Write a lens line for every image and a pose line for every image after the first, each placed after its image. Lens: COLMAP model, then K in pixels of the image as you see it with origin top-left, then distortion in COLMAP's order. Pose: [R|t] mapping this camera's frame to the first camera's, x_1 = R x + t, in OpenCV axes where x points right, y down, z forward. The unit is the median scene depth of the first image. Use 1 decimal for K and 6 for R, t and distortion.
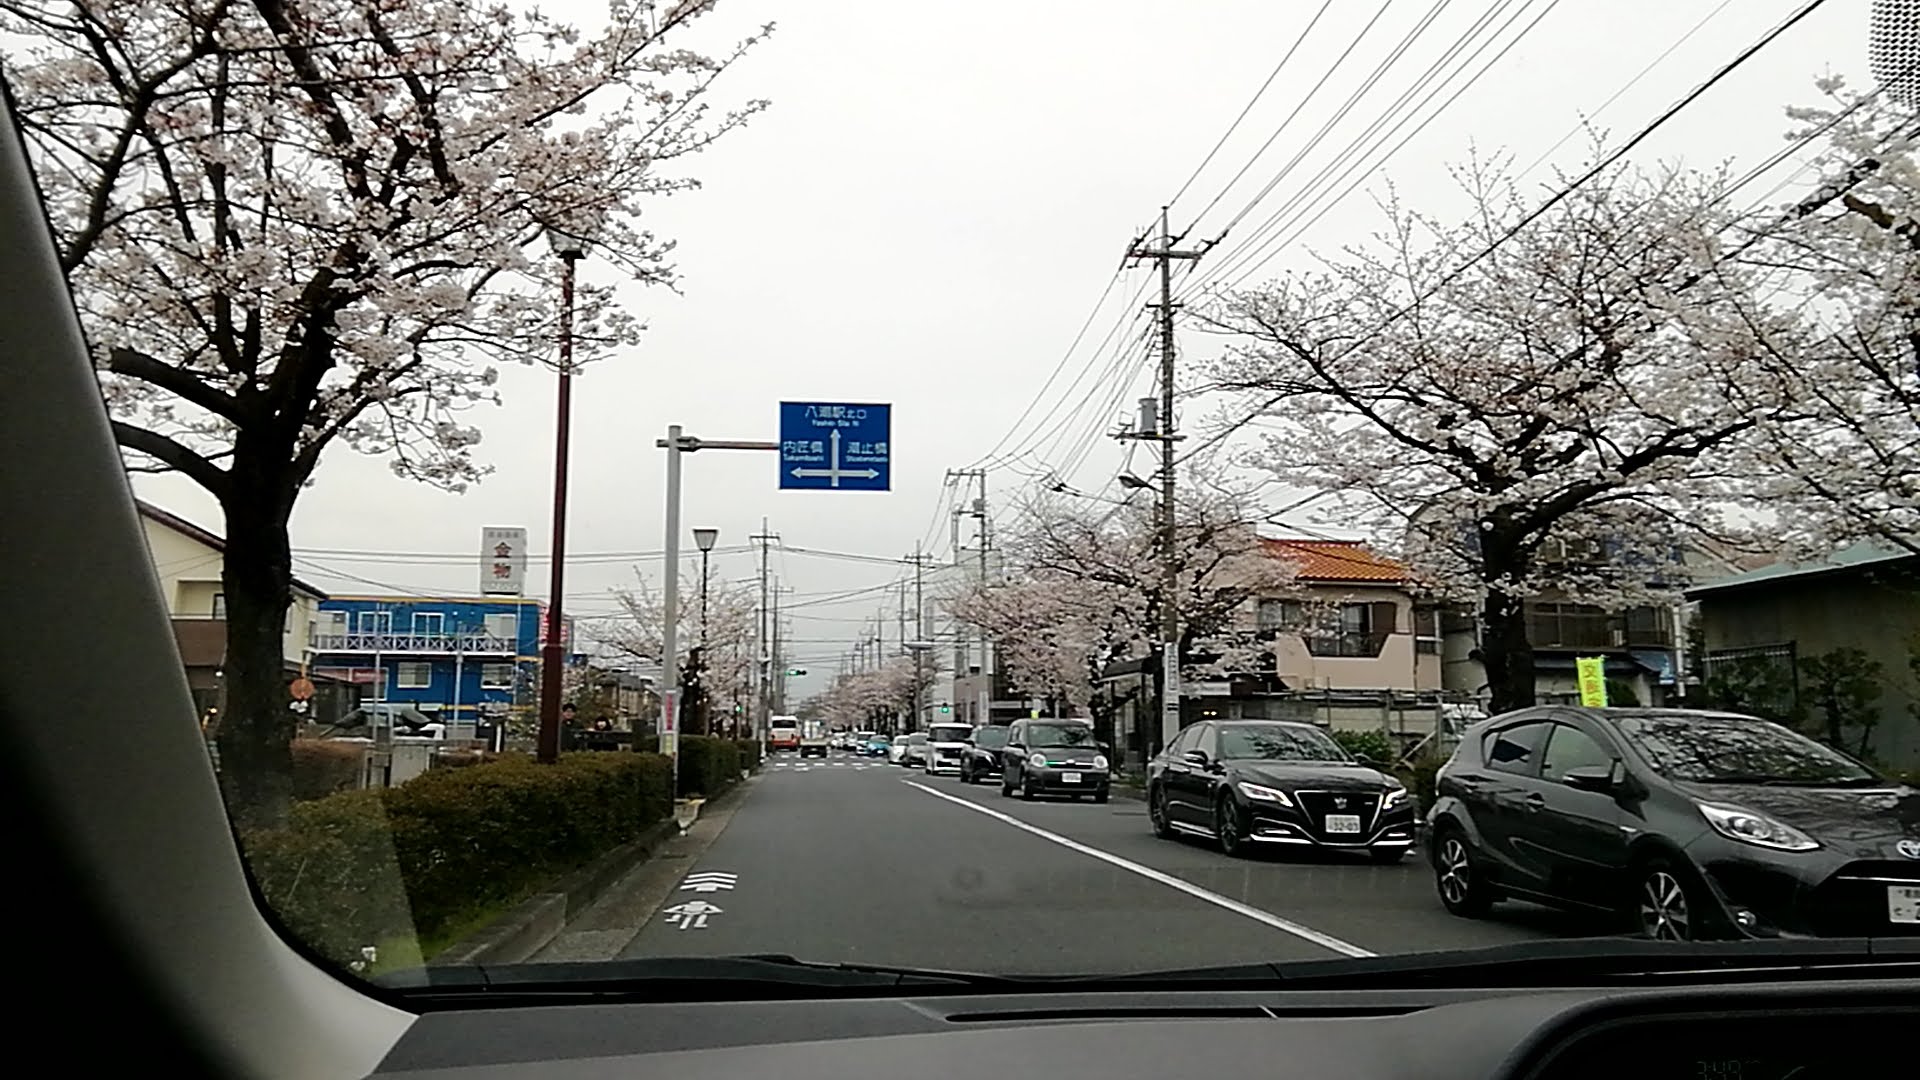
lens RADIAL K [[1411.4, 0, 960.0], [0, 1411.4, 540.0], [0, 0, 1]] dist [-0.063401, -0.001916]
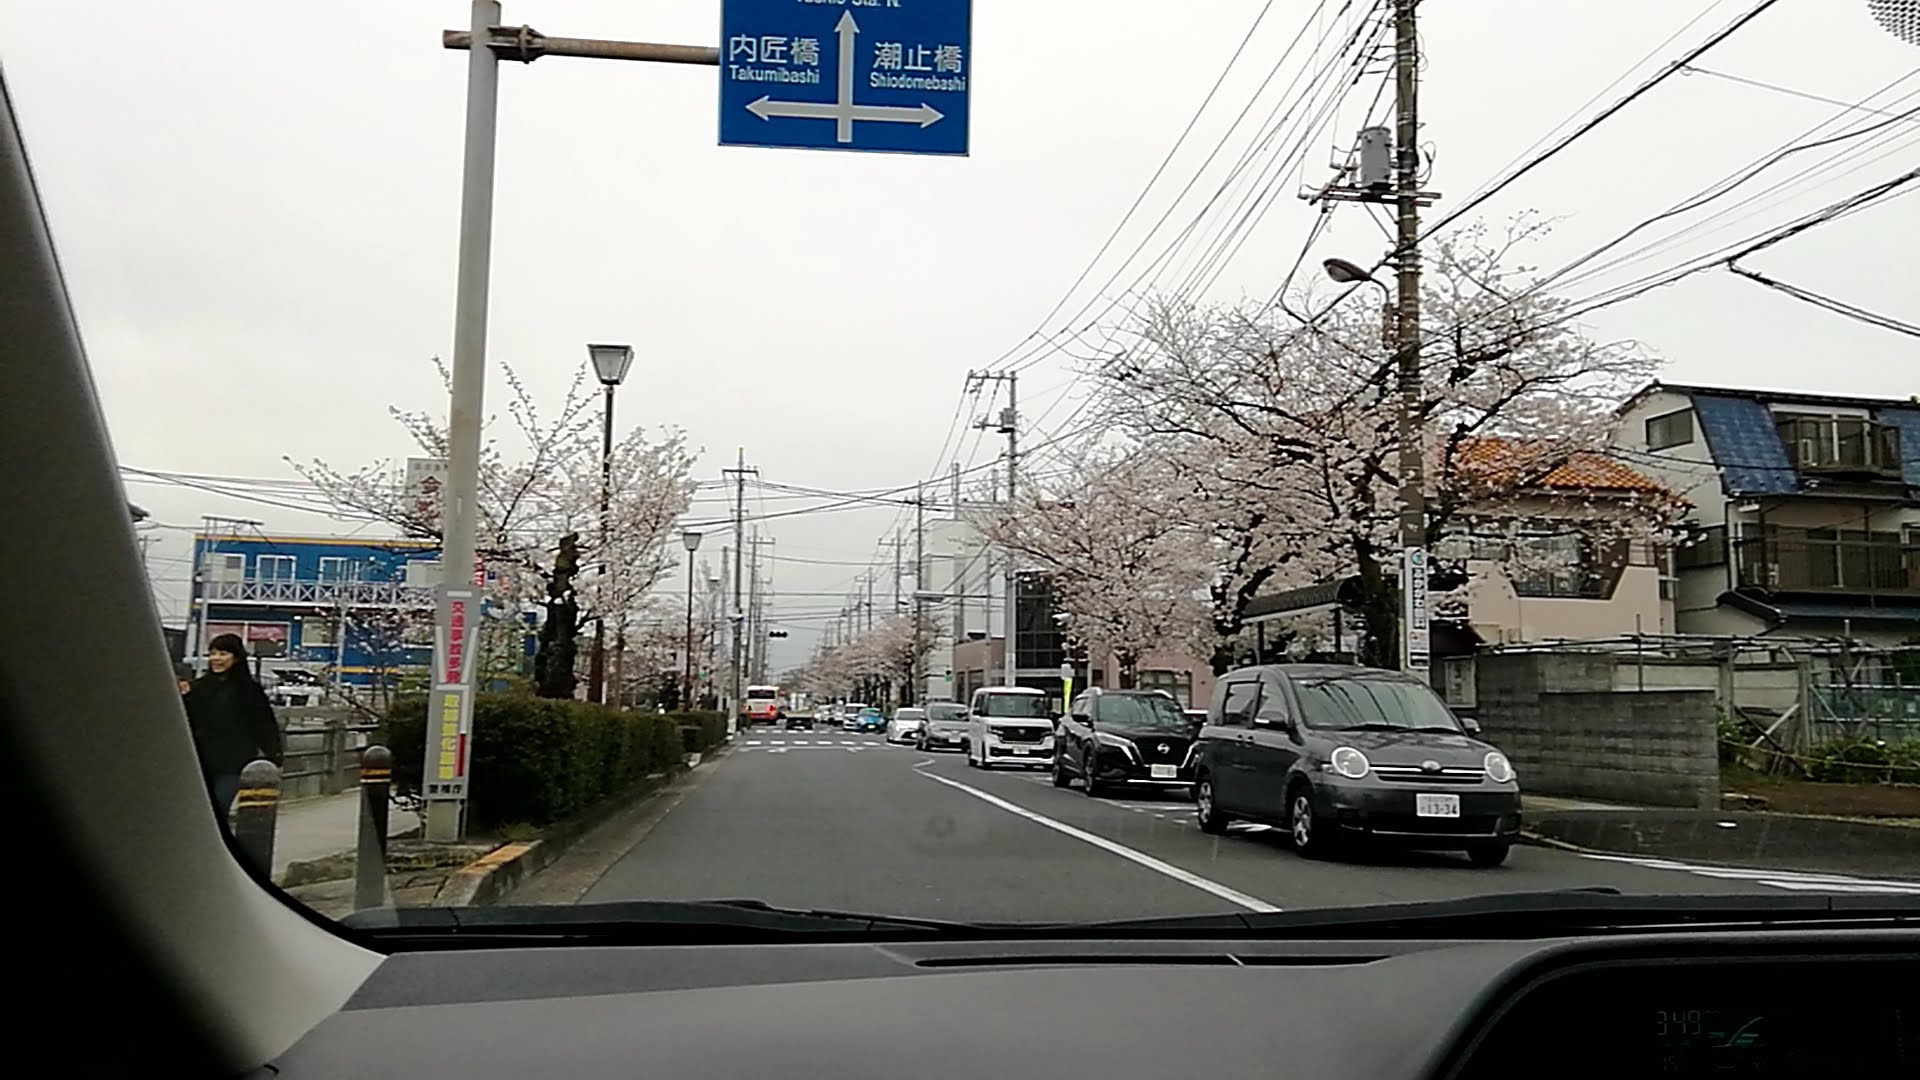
lens RADIAL K [[1411.4, 0, 960.0], [0, 1411.4, 540.0], [0, 0, 1]] dist [-0.063401, -0.001916]
pose [[0.999888, 0.010091, 0.011075, -0.040541], [-0.010289, 0.999785, 0.017996, 0.057996], [-0.010891, -0.018108, 0.999777, 0.402490]]
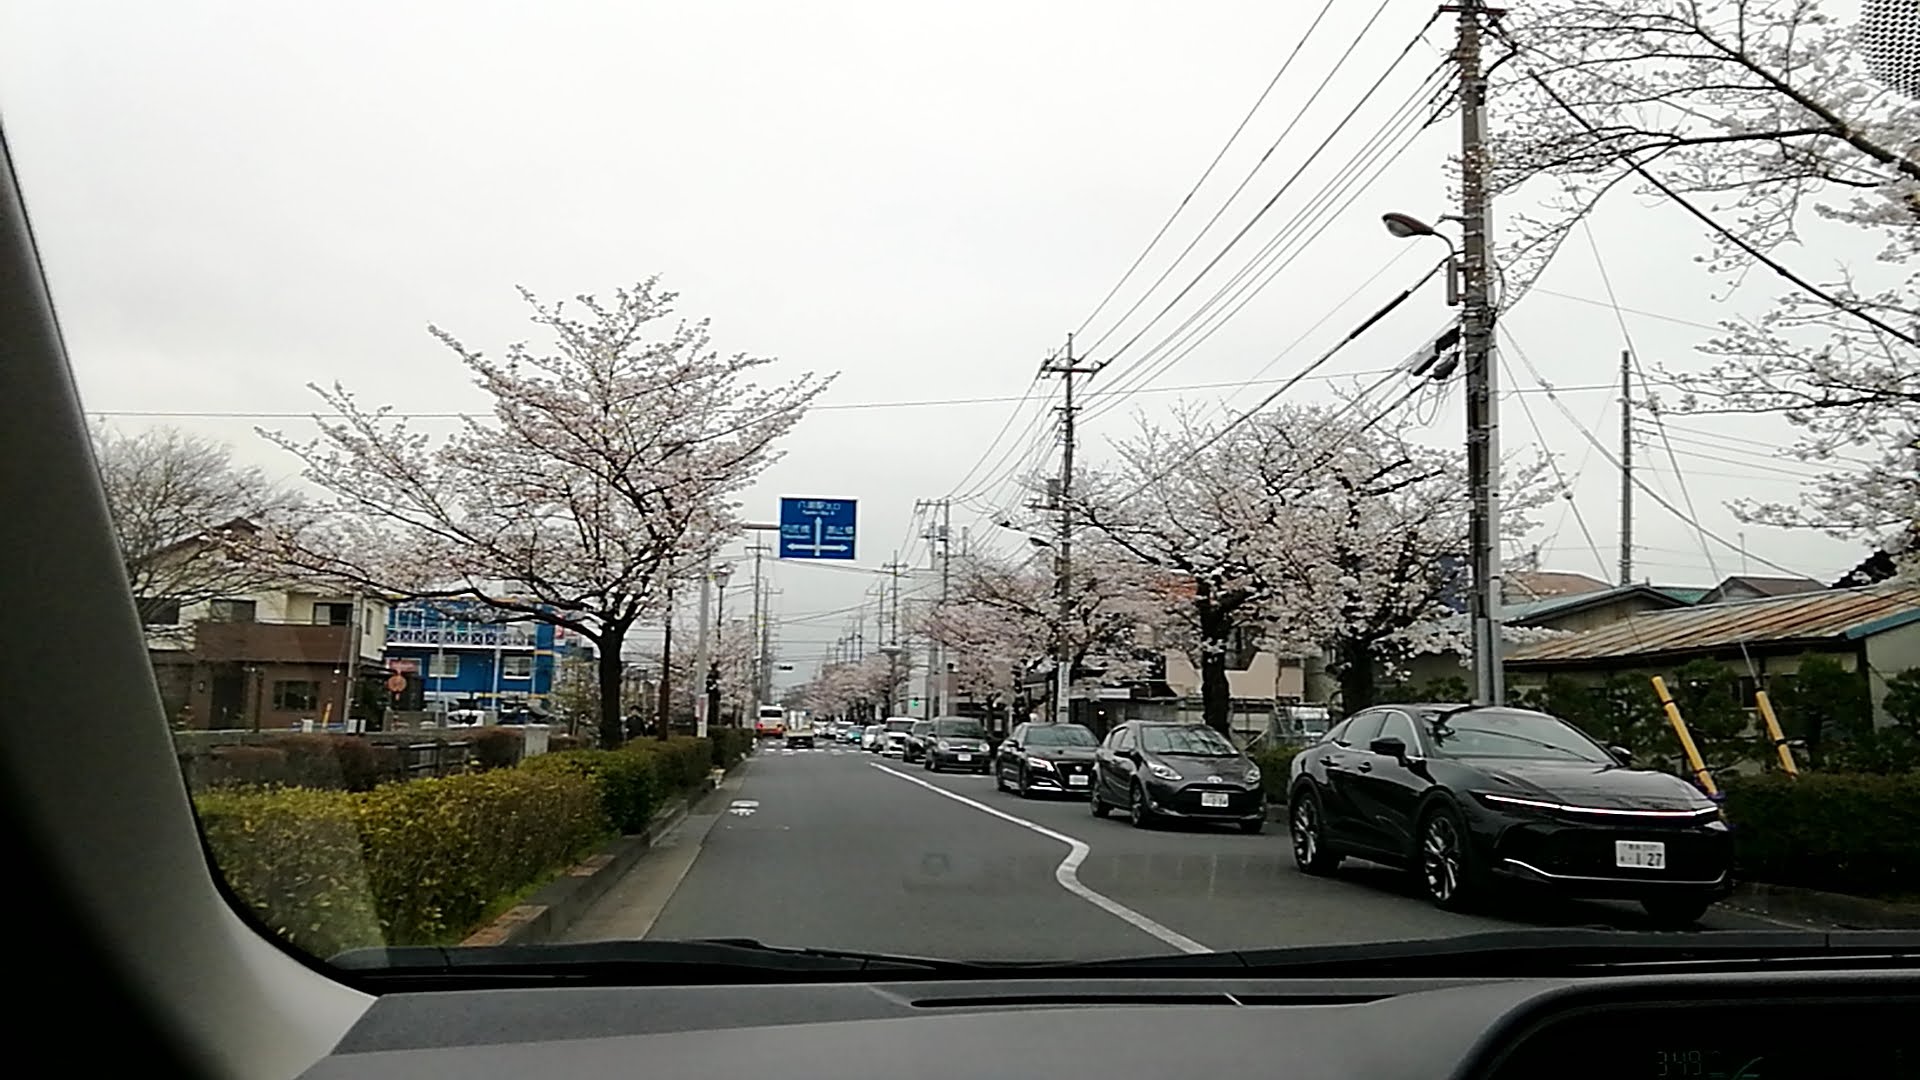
lens RADIAL K [[1411.4, 0, 960.0], [0, 1411.4, 540.0], [0, 0, 1]] dist [-0.063401, -0.001916]
pose [[0.999801, 0.017736, 0.009111, 0.032783], [-0.017796, 0.999820, 0.006512, -0.048621], [-0.008994, -0.006673, 0.999937, -0.332782]]
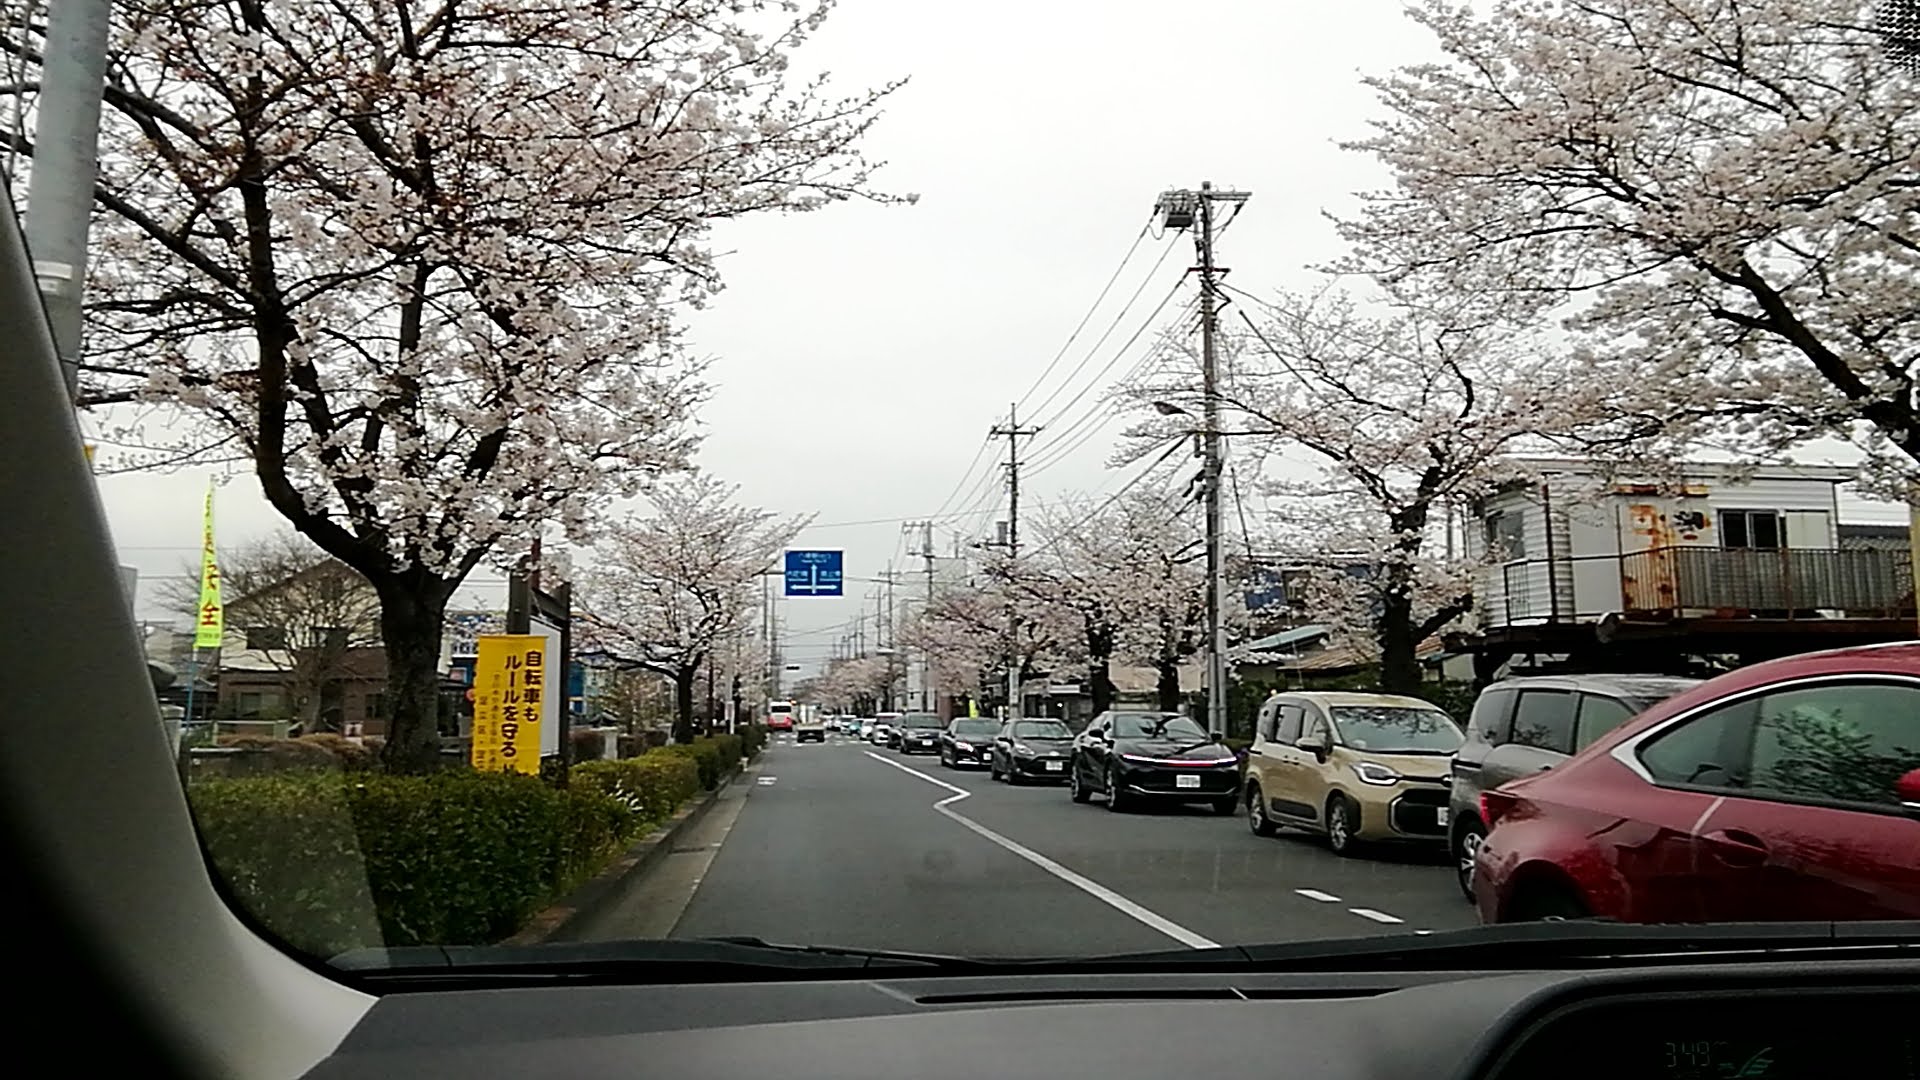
lens RADIAL K [[1427.6, 0, 960.0], [0, 1427.6, 540.0], [0, 0, 1]] dist [0.016675, -0.001258]
pose [[0.999985, -0.003893, 0.003743, 0.075097], [0.003833, 0.999866, 0.015941, -0.103098], [-0.003804, -0.015926, 0.999866, -0.686475]]
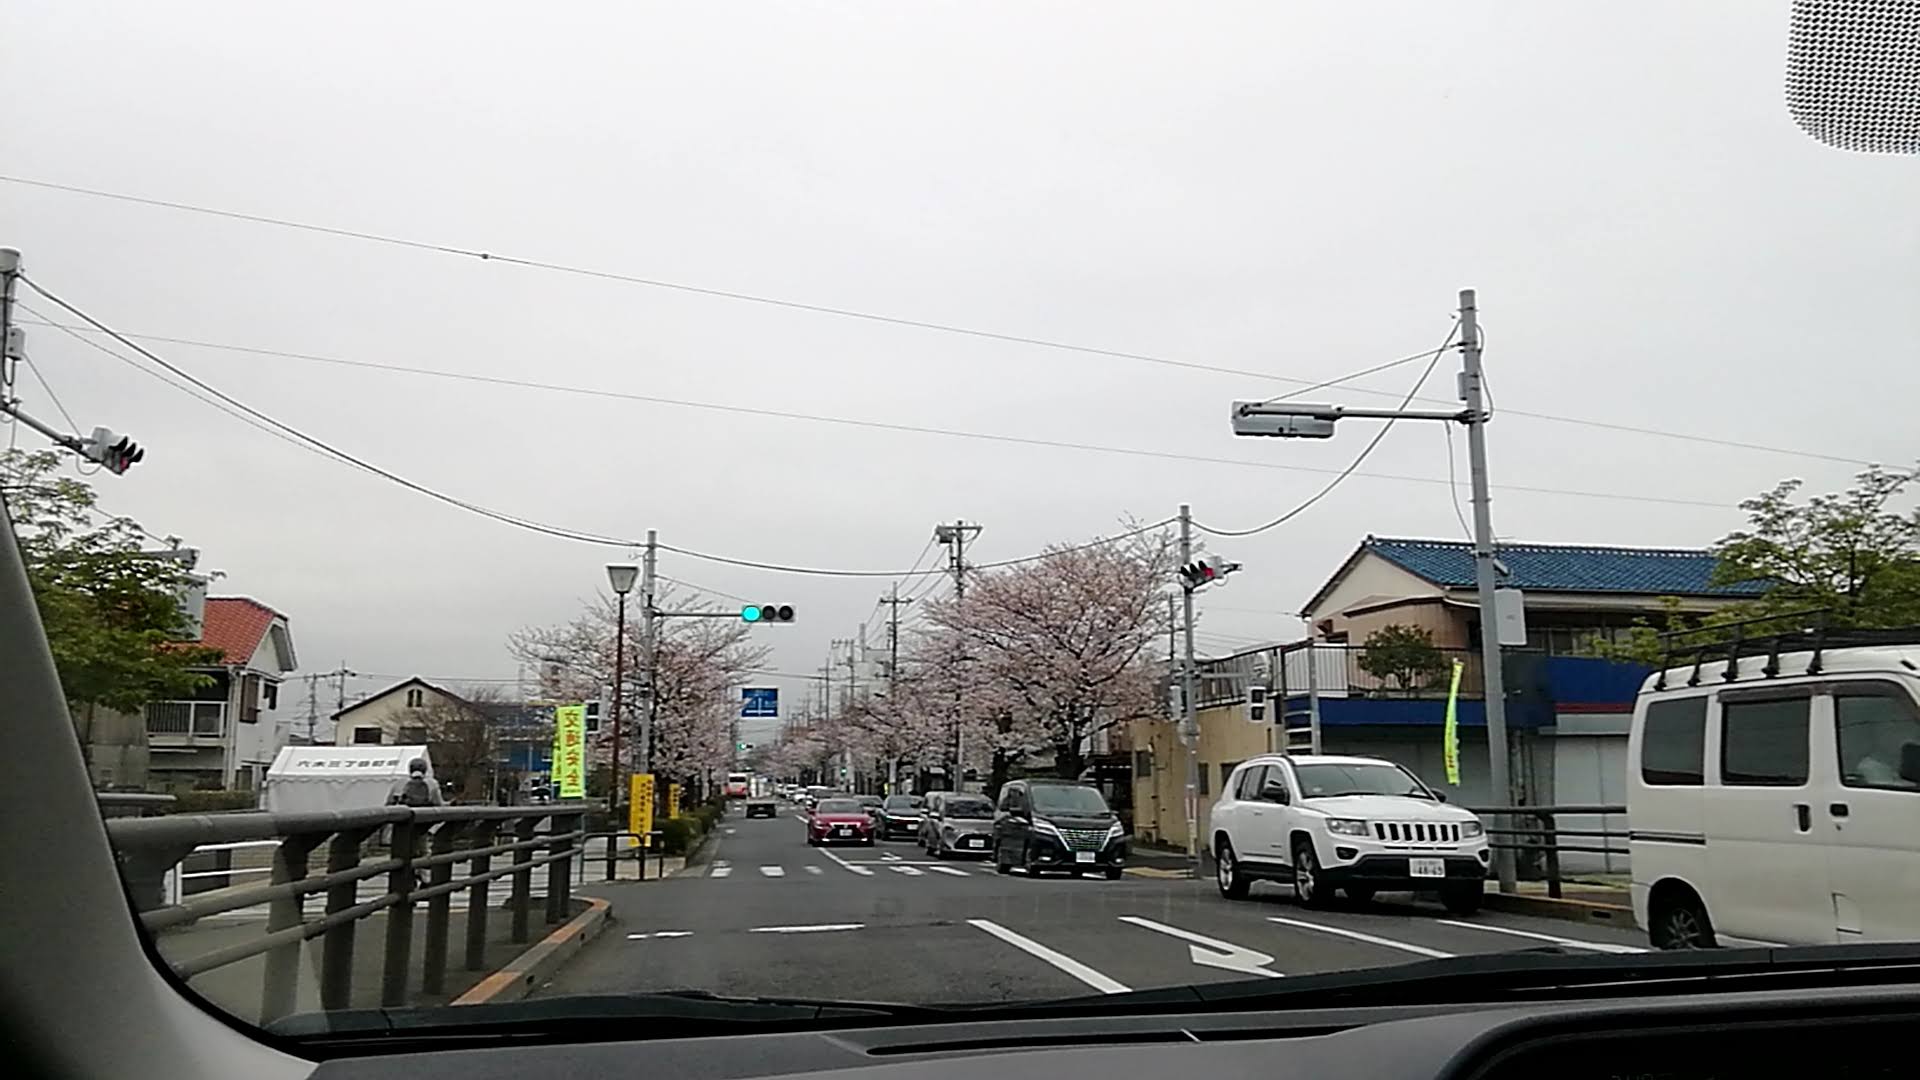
lens RADIAL K [[1430.9, 0, 973.8], [0, 1430.9, 572.5], [0, 0, 1]] dist [0.002343, 0.000057]
pose [[0.999080, -0.002304, 0.042823, 0.176484], [0.002481, 0.999989, -0.004091, -0.243623], [-0.042813, 0.004193, 0.999074, -1.544586]]
